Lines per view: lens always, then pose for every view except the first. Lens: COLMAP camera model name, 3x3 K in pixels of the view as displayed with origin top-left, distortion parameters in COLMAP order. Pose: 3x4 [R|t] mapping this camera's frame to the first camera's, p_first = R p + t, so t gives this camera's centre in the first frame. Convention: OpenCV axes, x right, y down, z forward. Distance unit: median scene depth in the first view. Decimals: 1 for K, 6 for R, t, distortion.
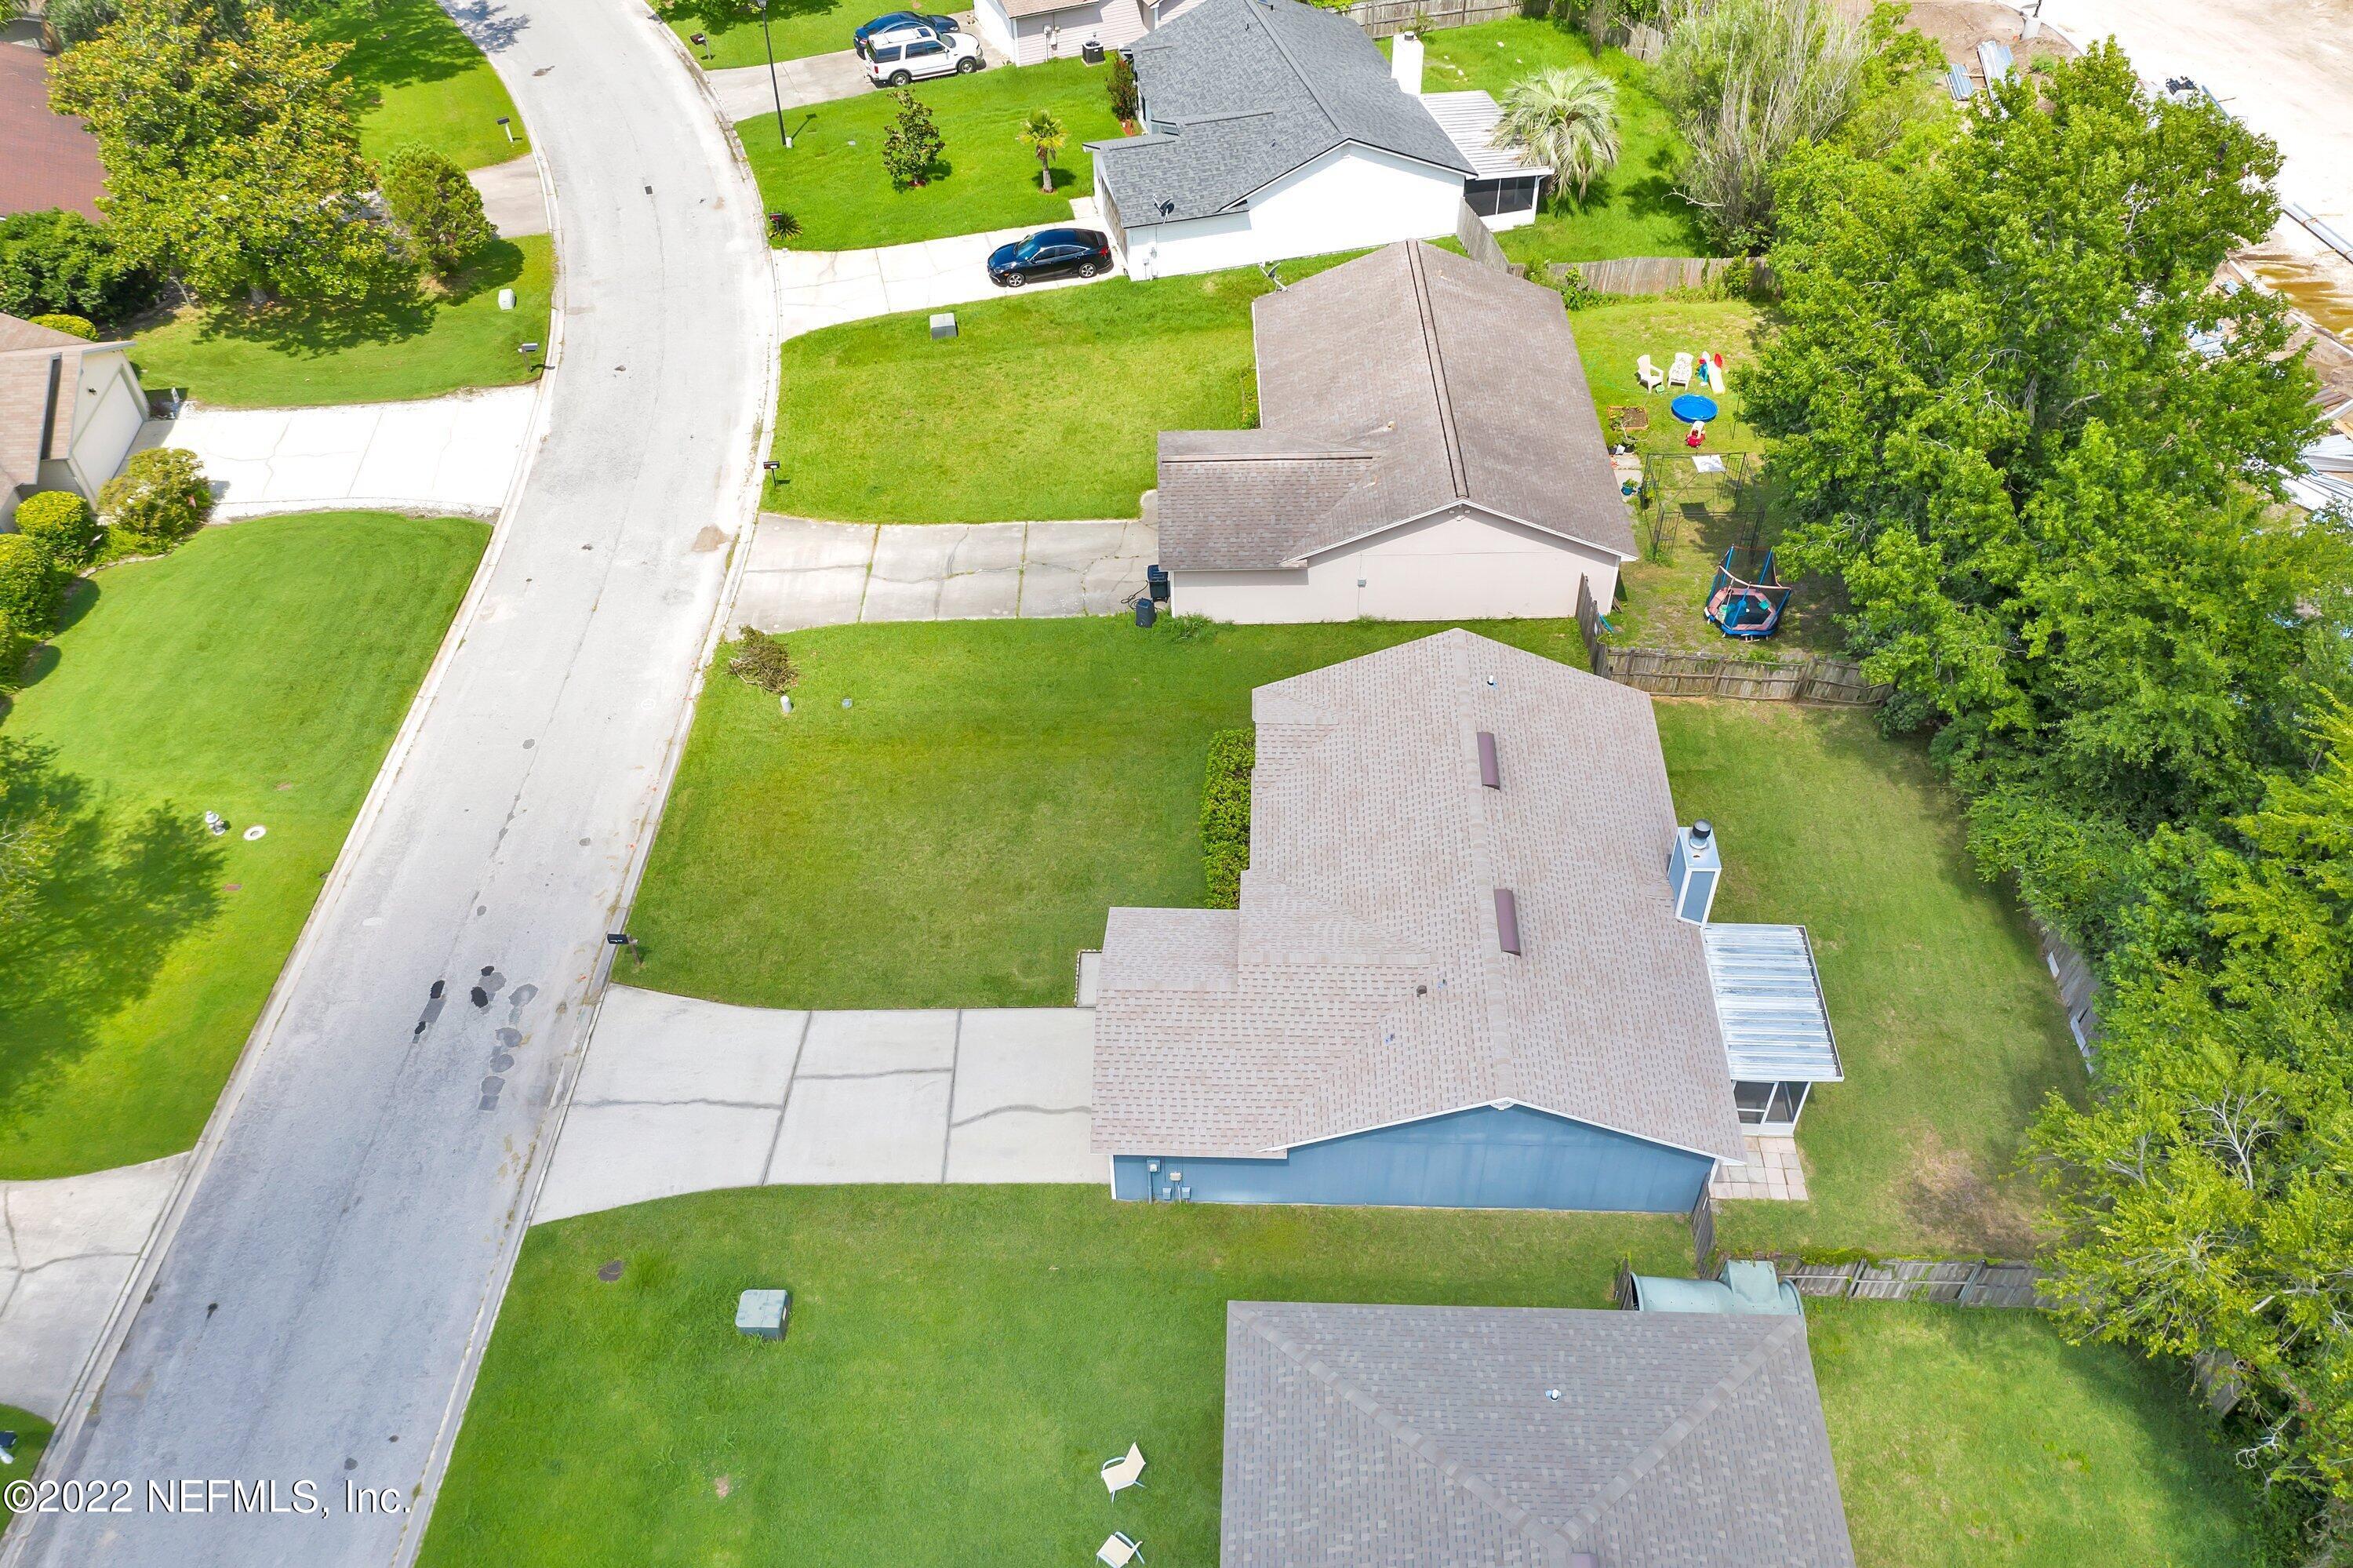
lens RADIAL K [[1245.0, 0, 1191.6], [0, 1245.0, 713.0], [0, 0, 1]] dist [0.000514, 0.000721]
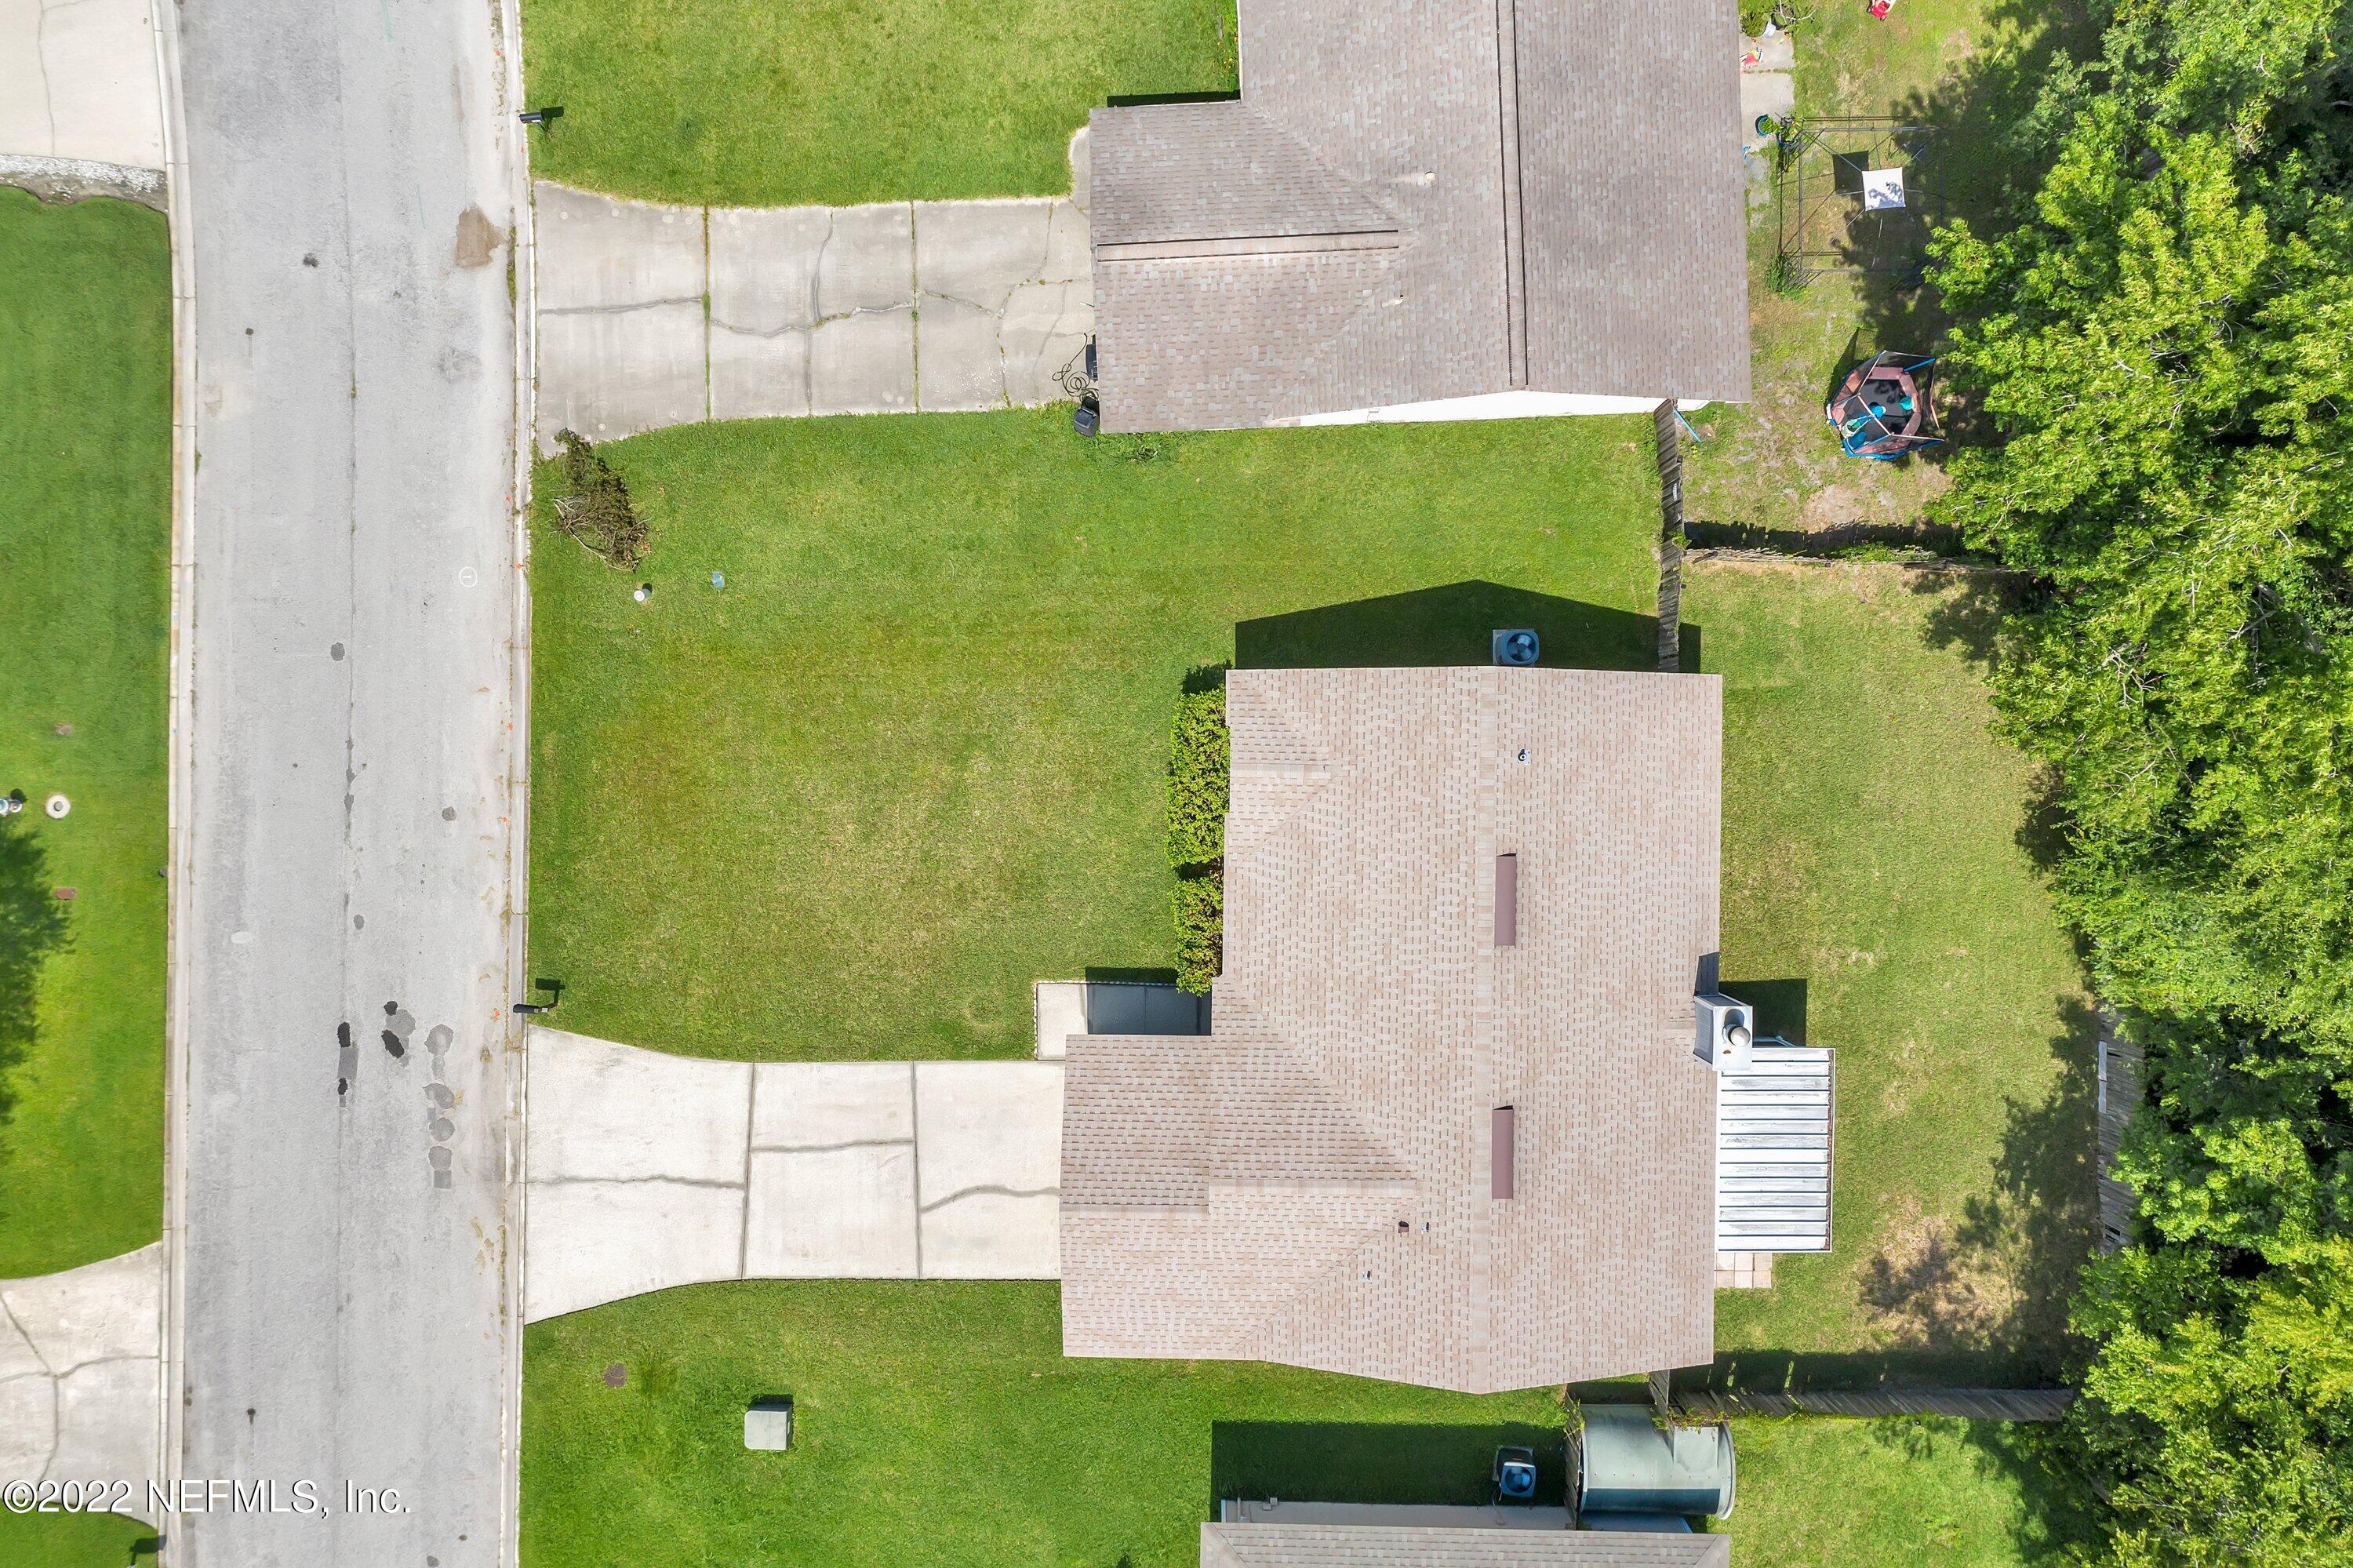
lens RADIAL K [[1391.5, 0, 1174.0], [0, 1391.5, 782.7], [0, 0, 1]] dist [0.001699, -0.000311]
pose [[0.999654, -0.026199, -0.002403, 0.018443], [0.023175, 0.833646, 0.551813, -0.534143], [-0.012454, -0.551678, 0.833964, 0.255626]]
